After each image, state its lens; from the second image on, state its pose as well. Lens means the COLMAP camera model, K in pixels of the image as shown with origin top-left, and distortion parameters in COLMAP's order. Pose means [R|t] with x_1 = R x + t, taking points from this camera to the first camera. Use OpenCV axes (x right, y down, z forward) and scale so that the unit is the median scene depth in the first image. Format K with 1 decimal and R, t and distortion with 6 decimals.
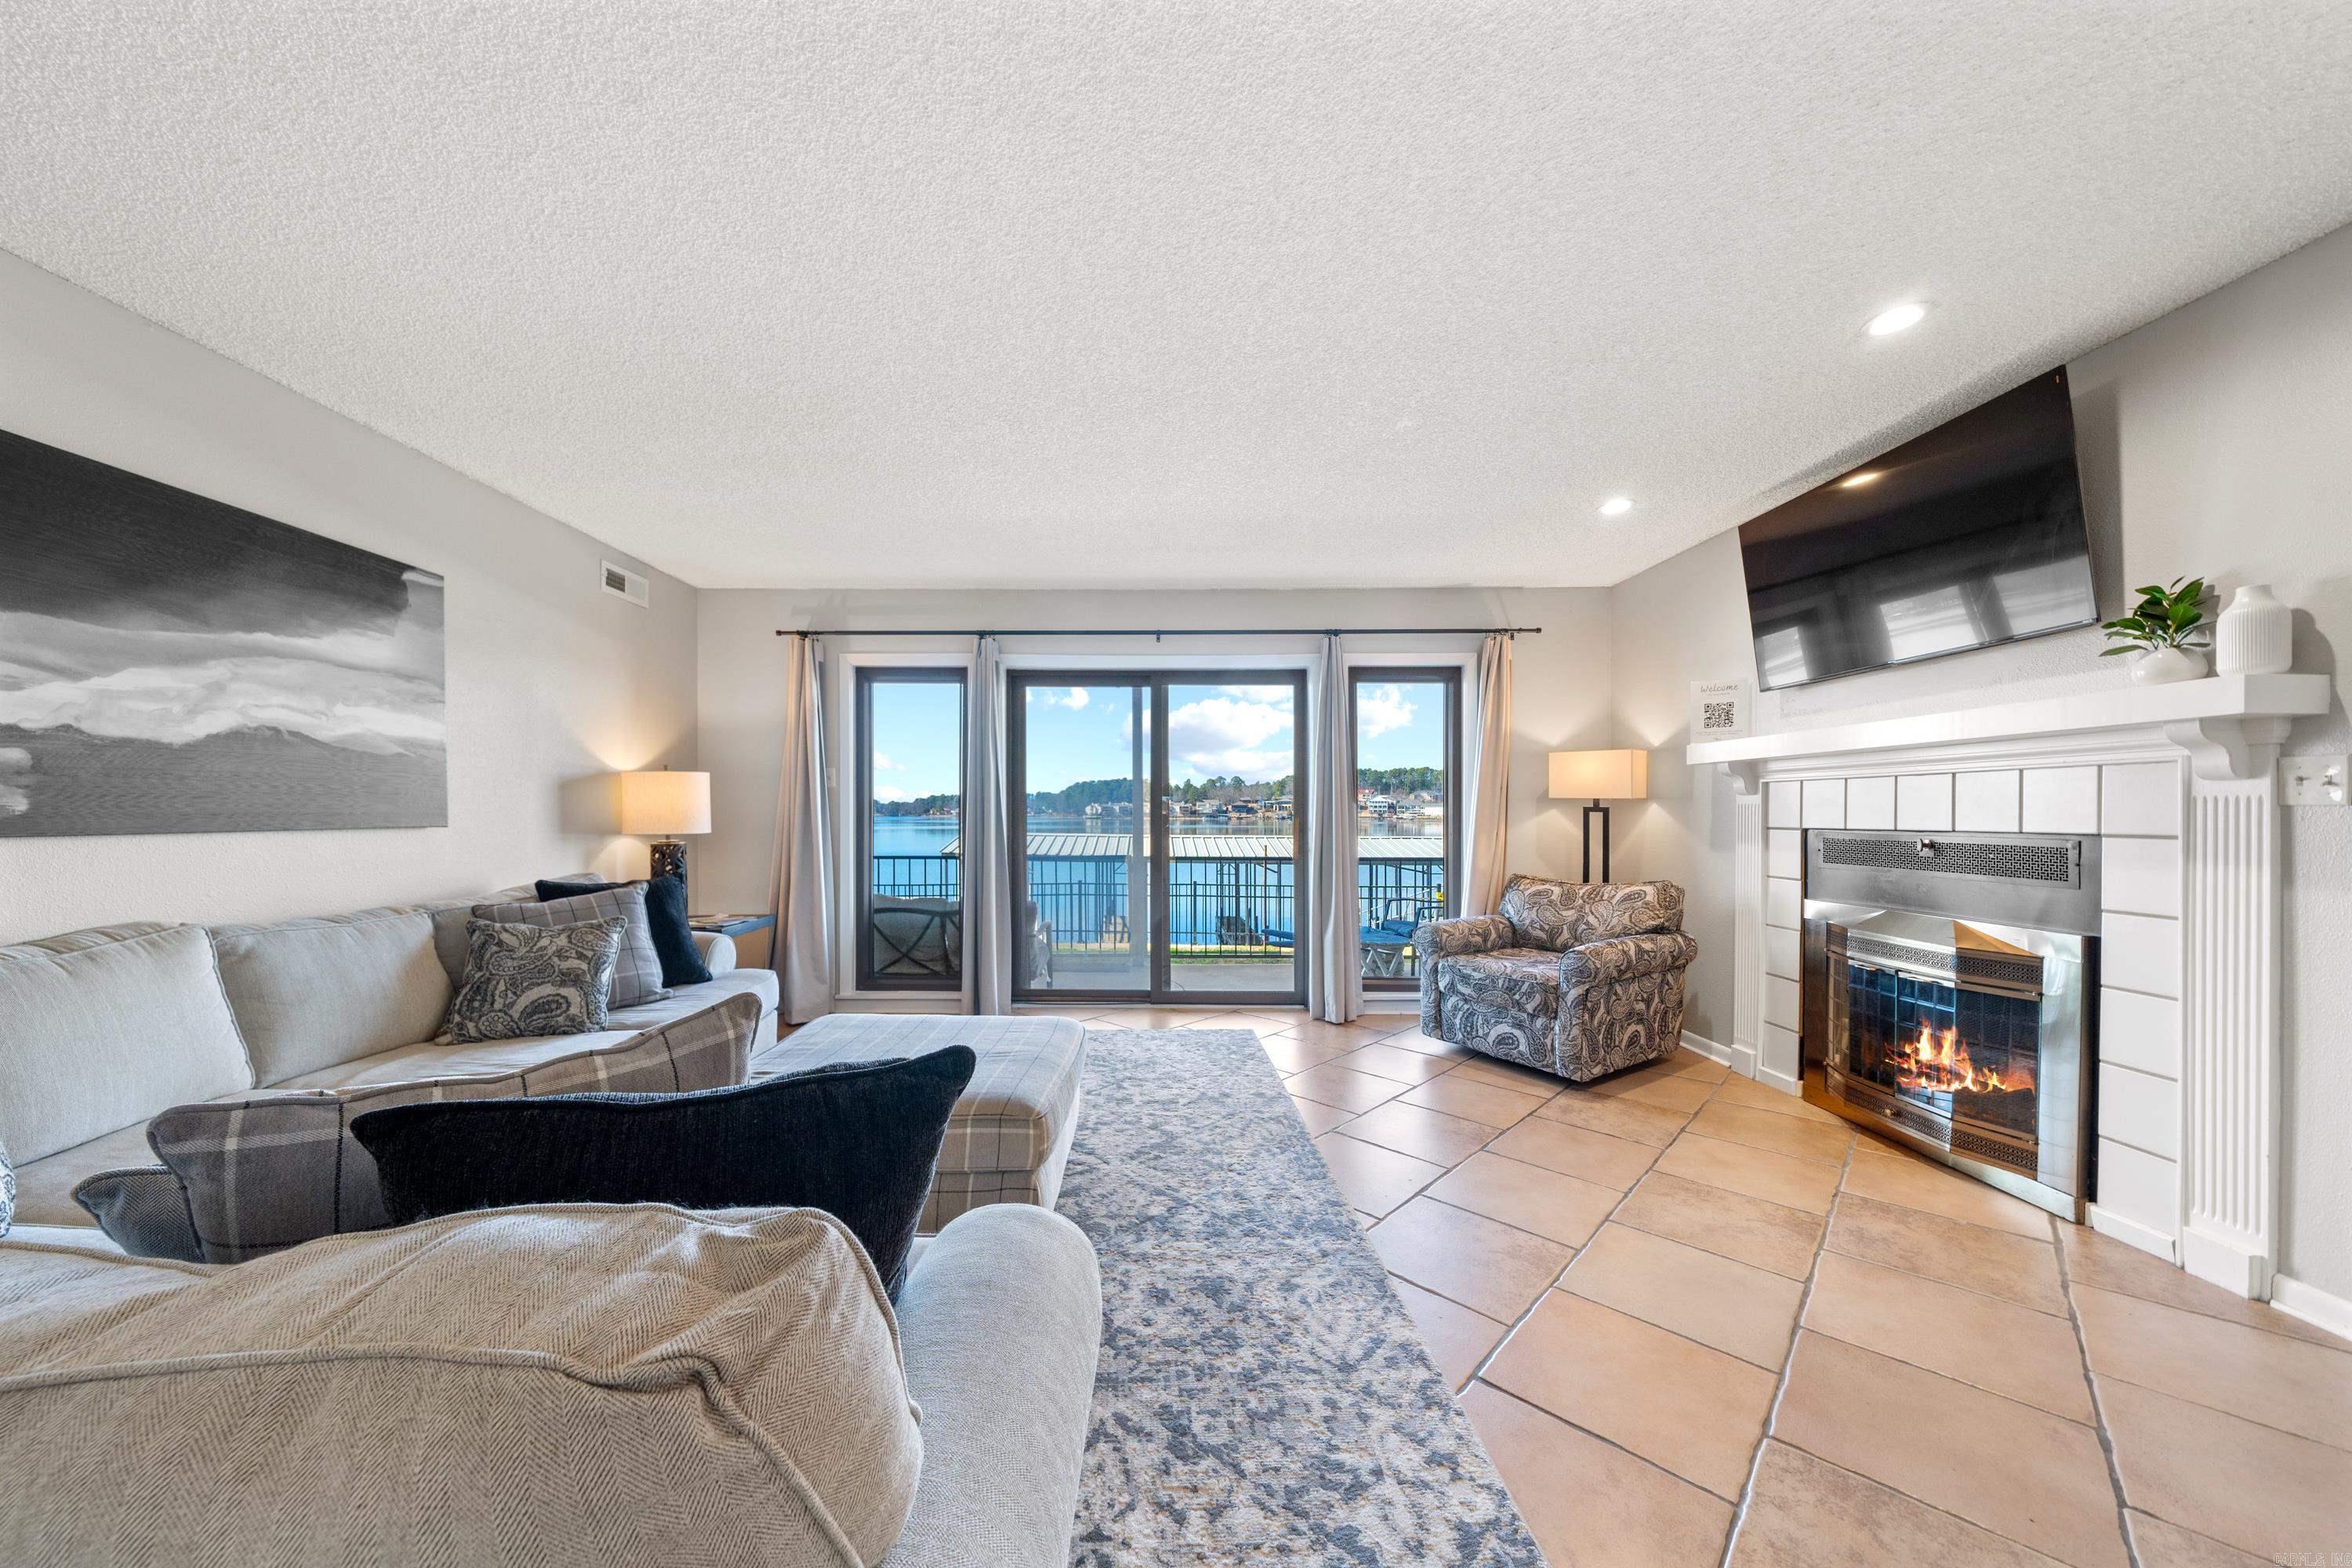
lens RADIAL K [[803.6, 0, 1139.4], [0, 803.6, 812.0], [0, 0, 1]] dist [-0.005688, -0.000033]
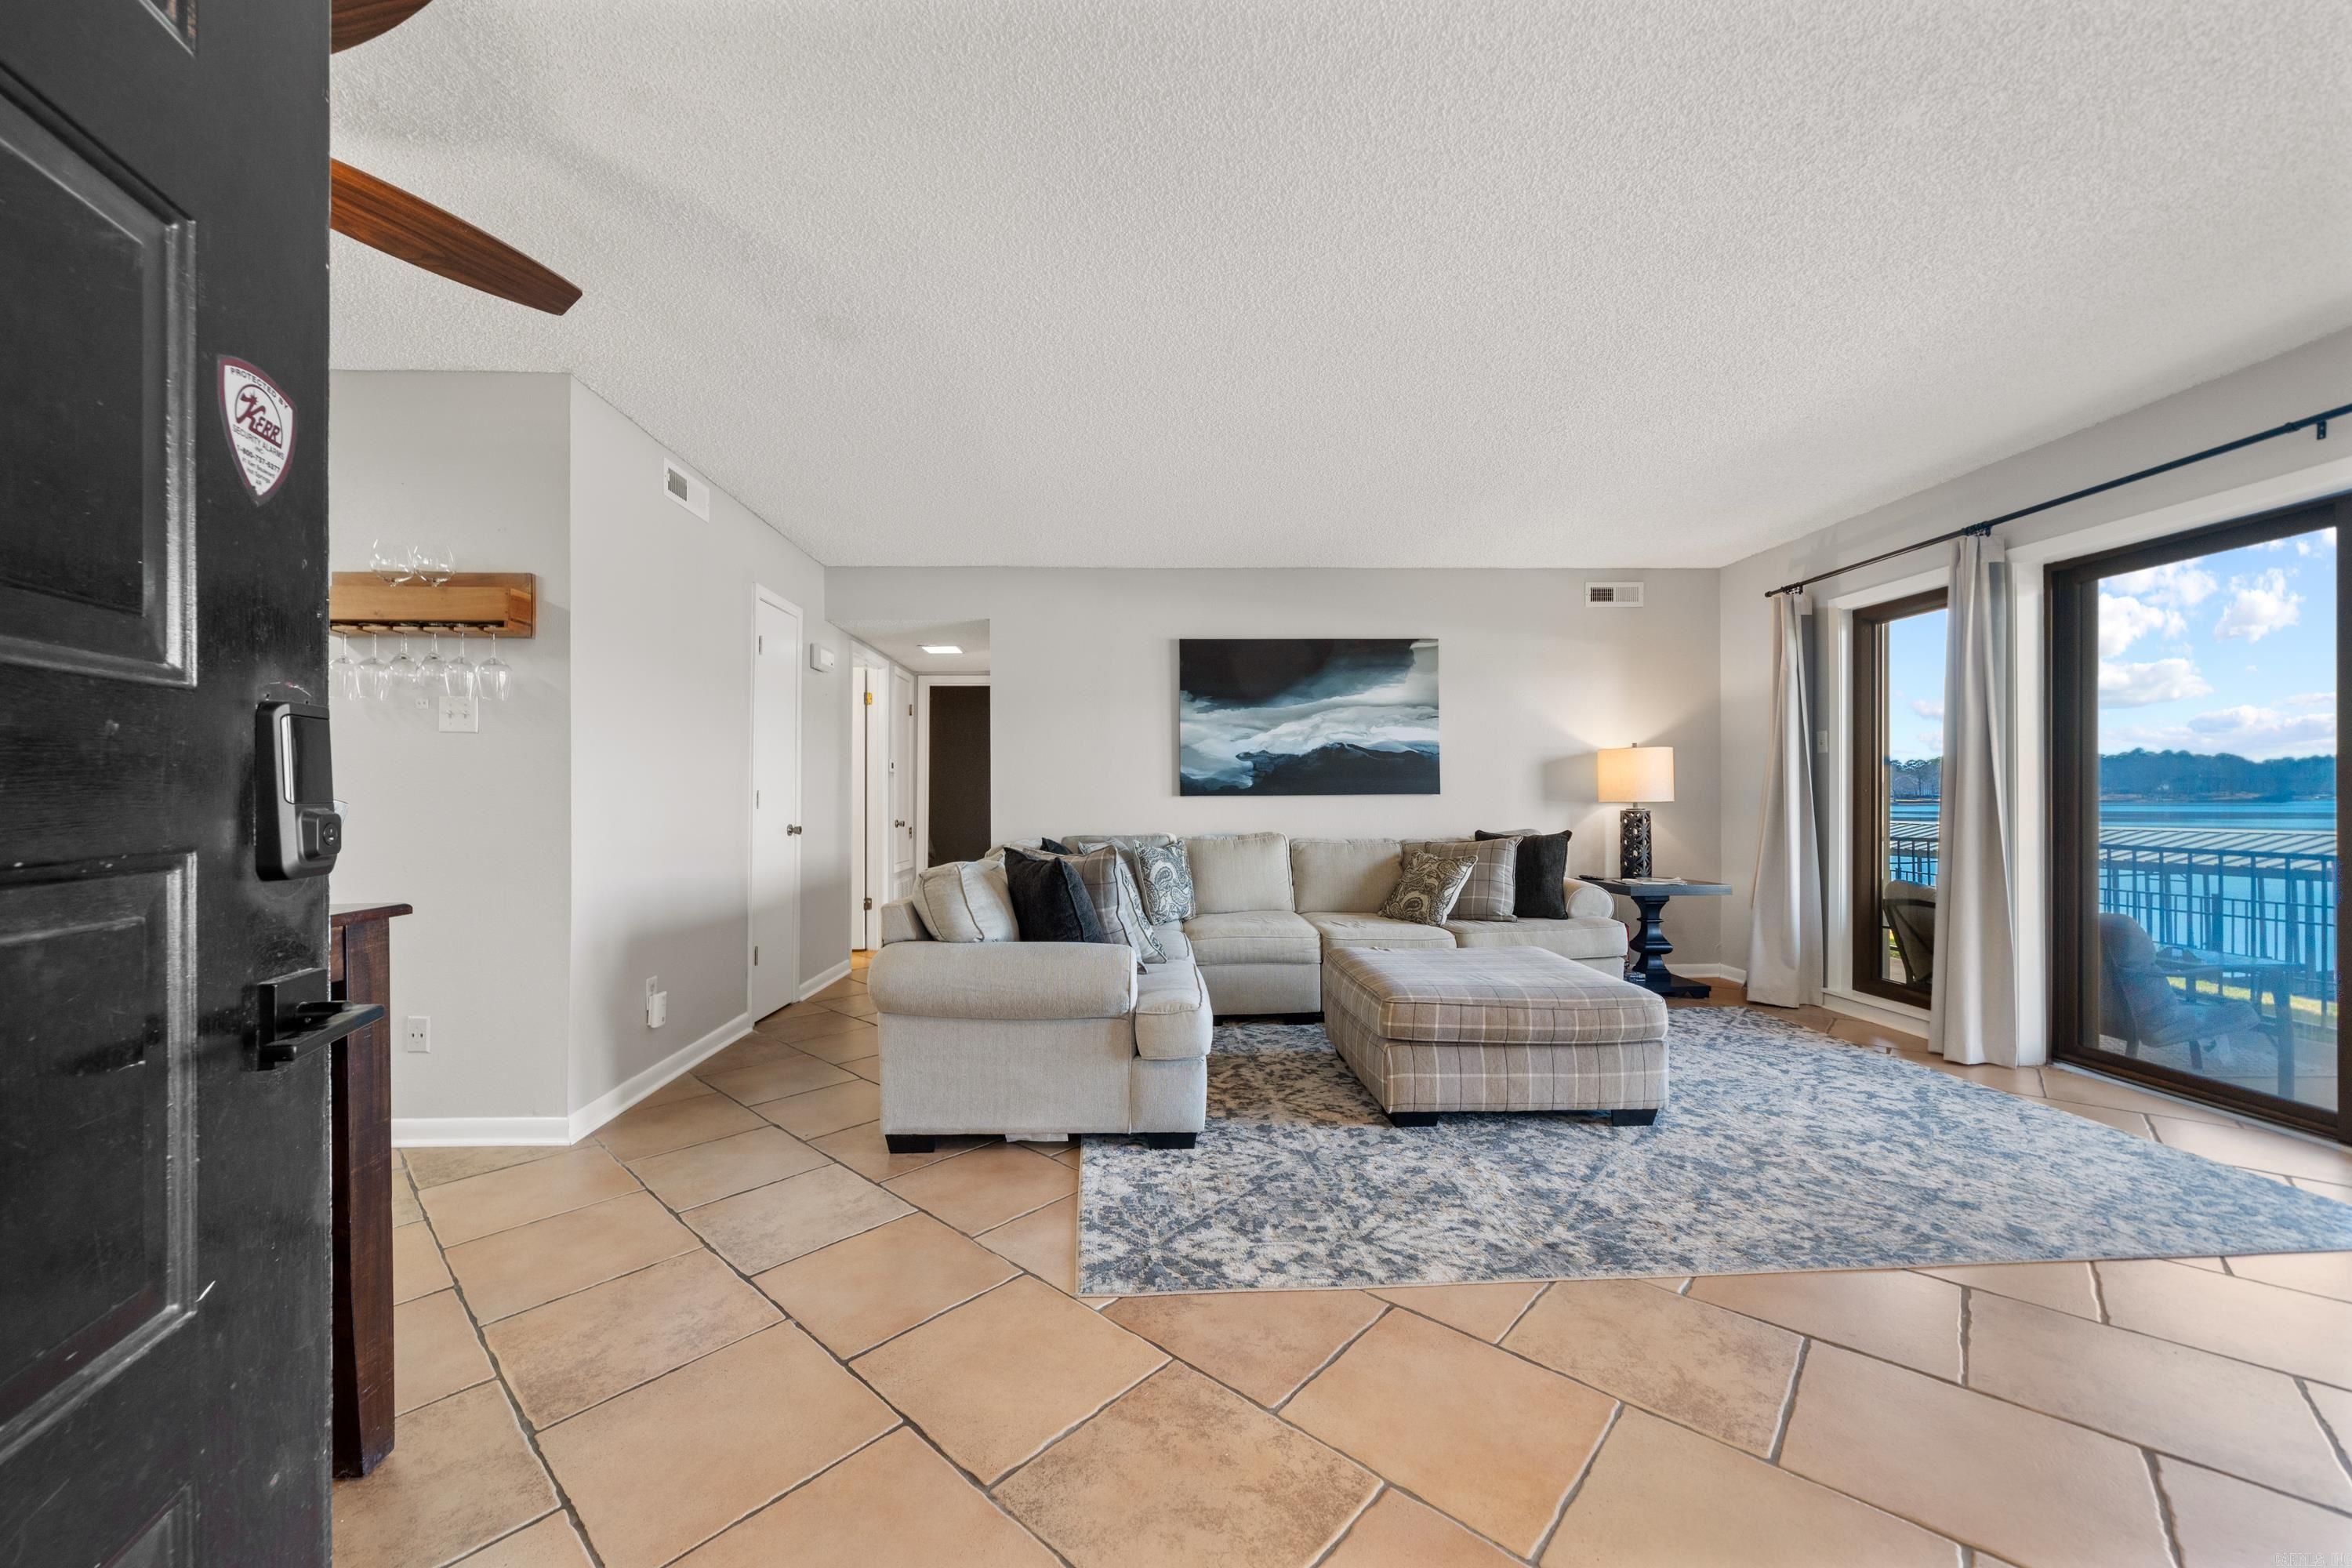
lens RADIAL K [[878.6, 0, 1168.7], [0, 878.6, 799.4], [0, 0, 1]] dist [-0.003321, -0.000038]
pose [[0.049799, -0.001827, -0.998758, 0.825655], [0.005673, 0.999983, -0.001546, 0.027050], [0.998743, -0.005589, 0.049809, 0.350813]]
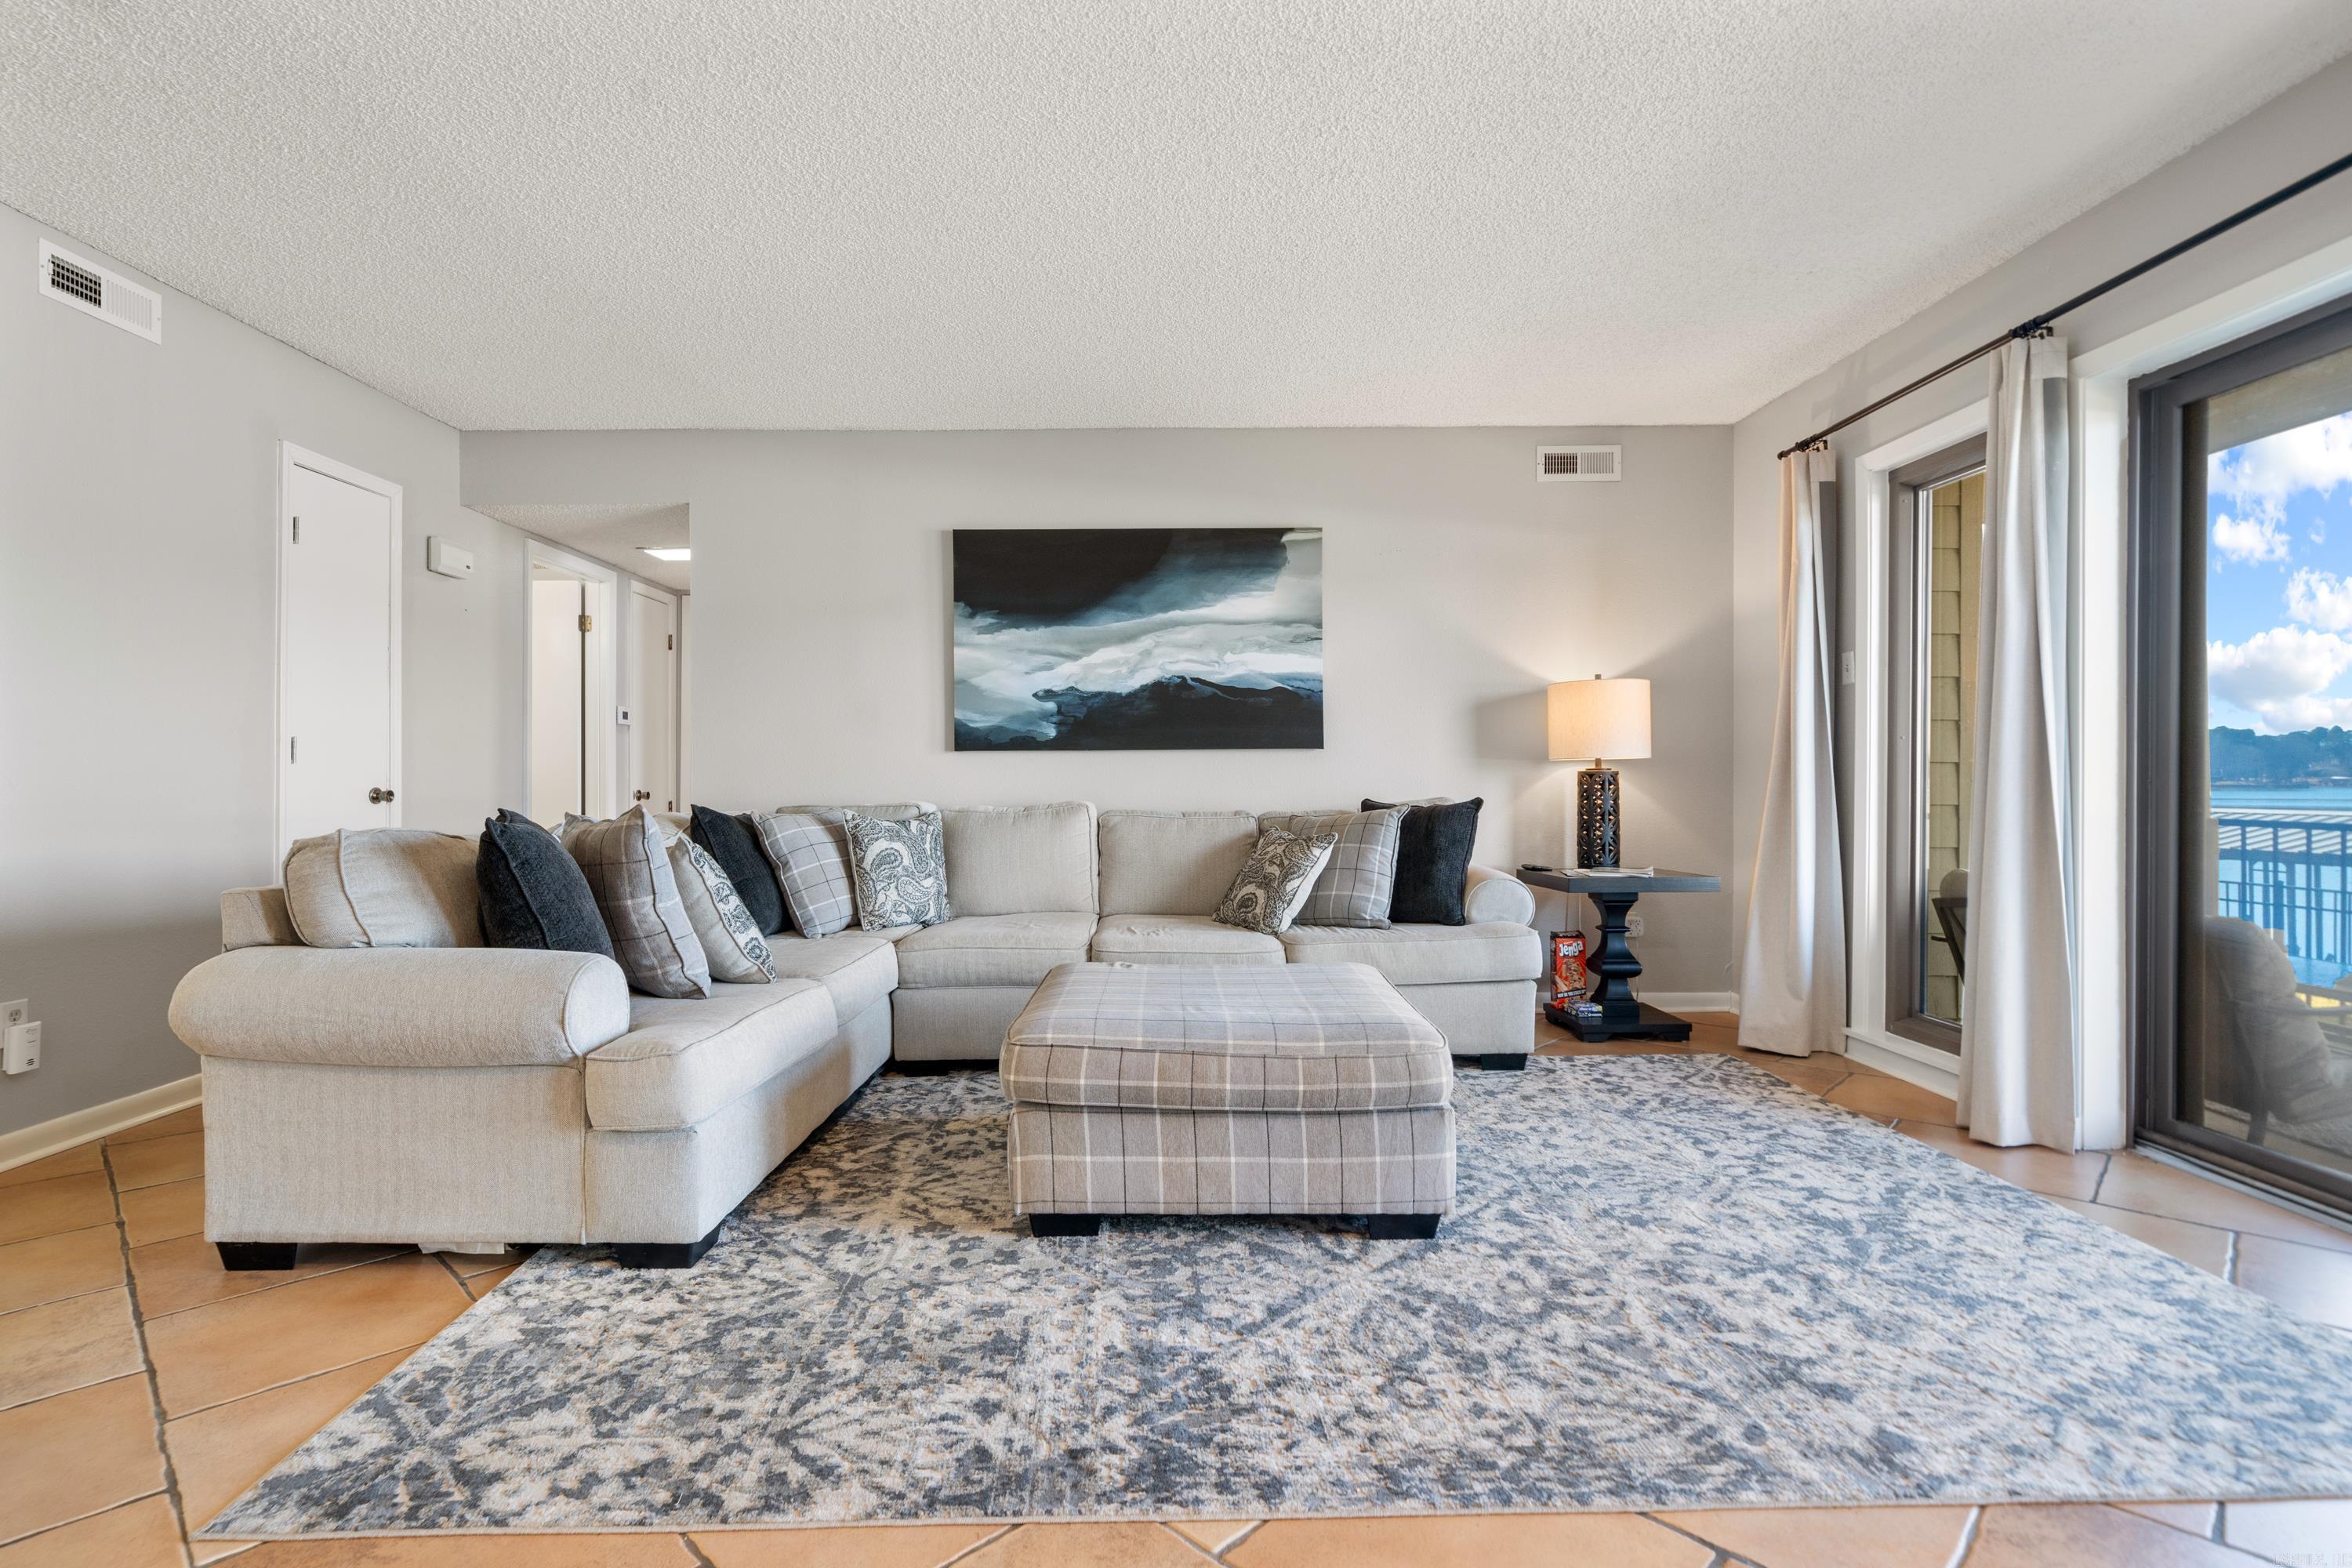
lens RADIAL K [[1120.9, 0, 1171.2], [0, 1120.9, 789.5], [0, 0, 1]] dist [0.002841, -0.000028]
pose [[0.020304, 0.006008, -0.999776, 0.680362], [0.005004, 0.999969, 0.006111, 0.062146], [0.999781, -0.005127, 0.020273, 0.715951]]
